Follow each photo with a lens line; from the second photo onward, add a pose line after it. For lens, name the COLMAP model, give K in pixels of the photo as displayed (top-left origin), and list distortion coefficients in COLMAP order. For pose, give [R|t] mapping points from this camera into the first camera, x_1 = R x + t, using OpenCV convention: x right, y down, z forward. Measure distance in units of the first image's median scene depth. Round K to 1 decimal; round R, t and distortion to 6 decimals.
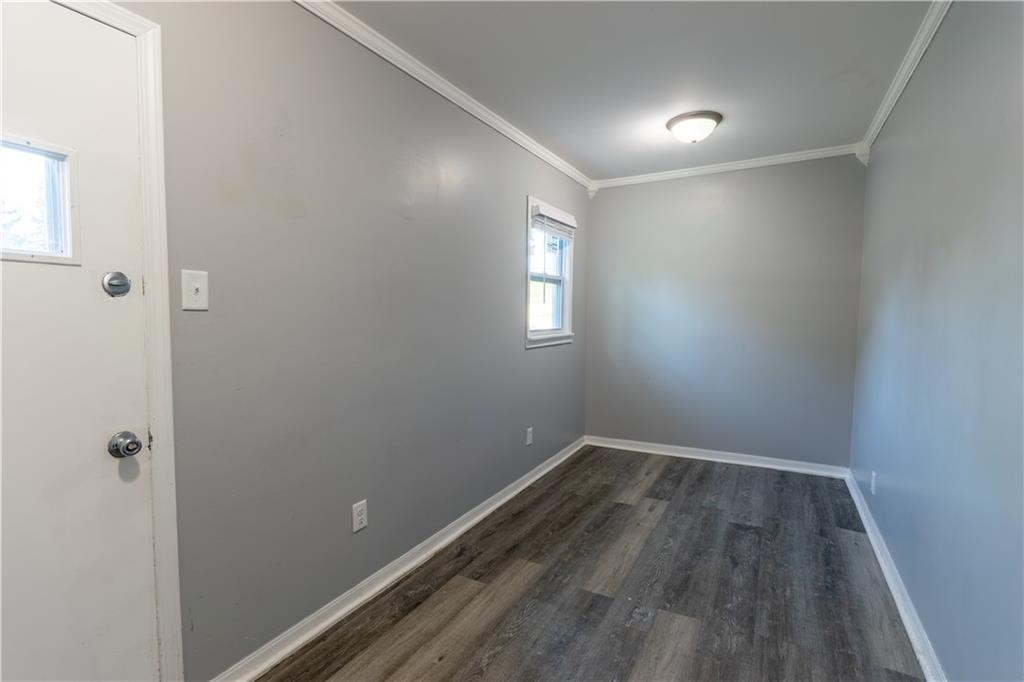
lens RADIAL K [[473.5, 0, 511.8], [0, 473.5, 341.2], [0, 0, 1]] dist [-0.002047, -0.000226]
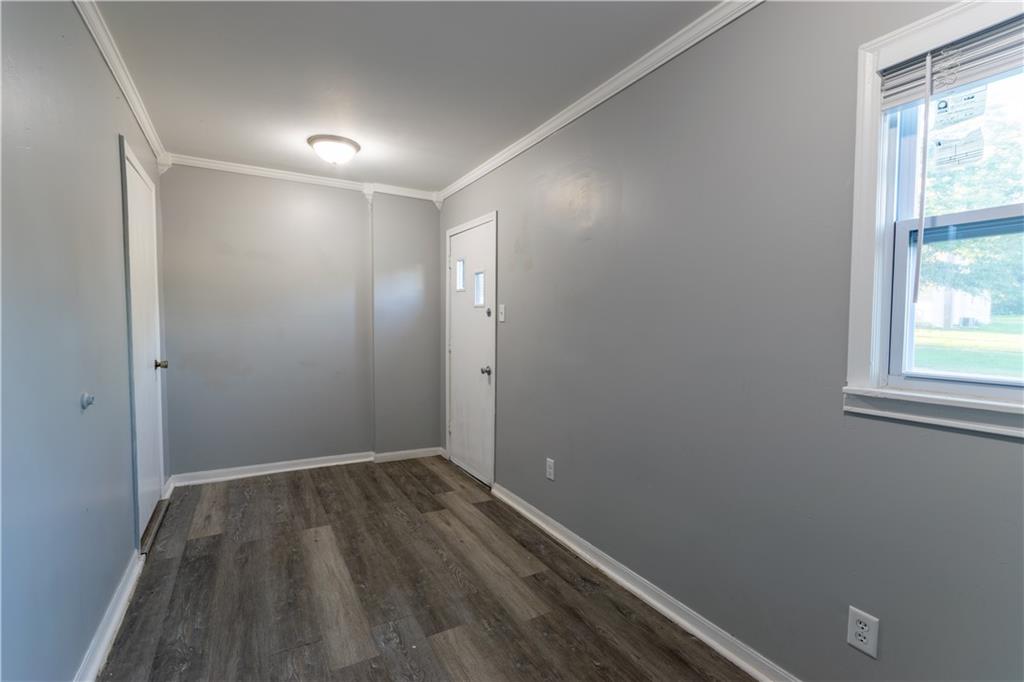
lens RADIAL K [[451.7, 0, 511.5], [0, 451.7, 340.7], [0, 0, 1]] dist [0.003790, 0.000485]
pose [[-0.509224, 0.030333, -0.860099, 0.870891], [-0.062572, 0.995429, 0.072151, -0.095576], [0.858356, 0.090559, -0.504998, 1.540791]]
